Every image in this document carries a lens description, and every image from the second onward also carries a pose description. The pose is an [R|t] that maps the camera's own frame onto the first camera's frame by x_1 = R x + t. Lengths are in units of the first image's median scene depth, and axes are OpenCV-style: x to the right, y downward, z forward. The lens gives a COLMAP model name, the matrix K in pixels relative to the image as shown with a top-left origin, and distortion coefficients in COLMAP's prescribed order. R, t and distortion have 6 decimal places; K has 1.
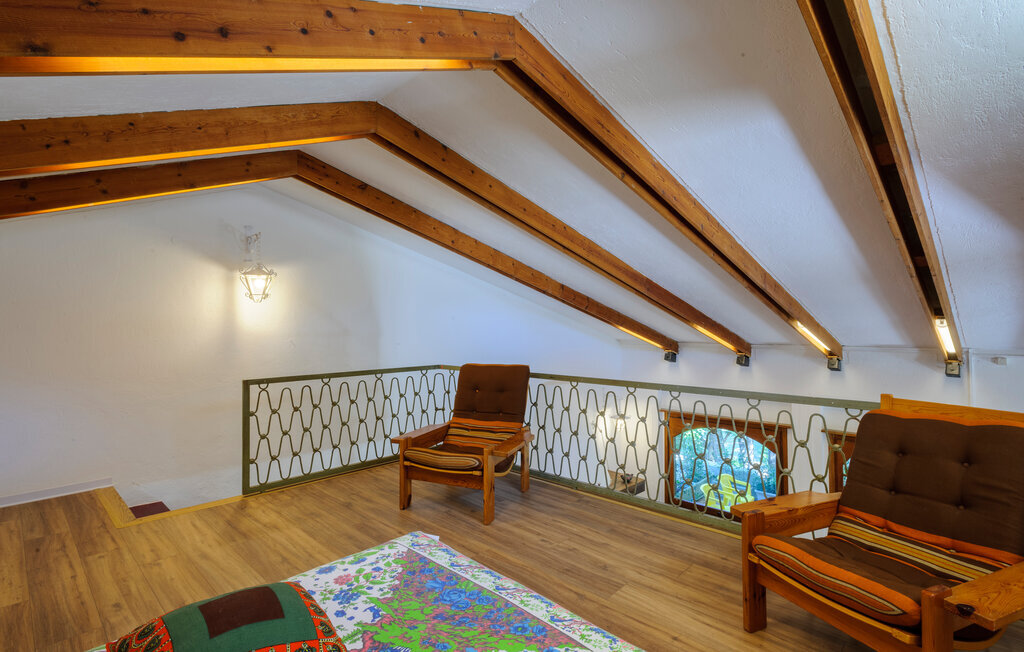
lens RADIAL K [[483.2, 0, 511.7], [0, 483.2, 318.5], [0, 0, 1]] dist [0.004797, 0.000806]
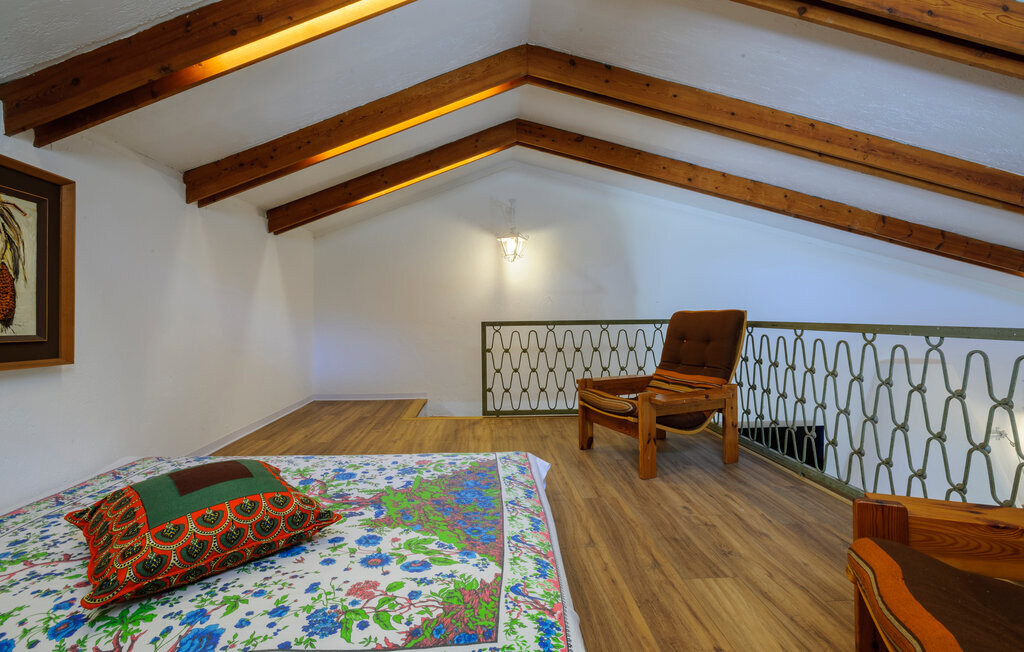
lens RADIAL K [[483.2, 0, 511.7], [0, 483.2, 318.5], [0, 0, 1]] dist [0.004797, 0.000806]
pose [[0.722849, 0.000485, -0.691005, 0.323993], [0.016126, 0.999716, 0.017571, 0.094693], [0.690817, -0.023844, 0.722636, 0.169193]]
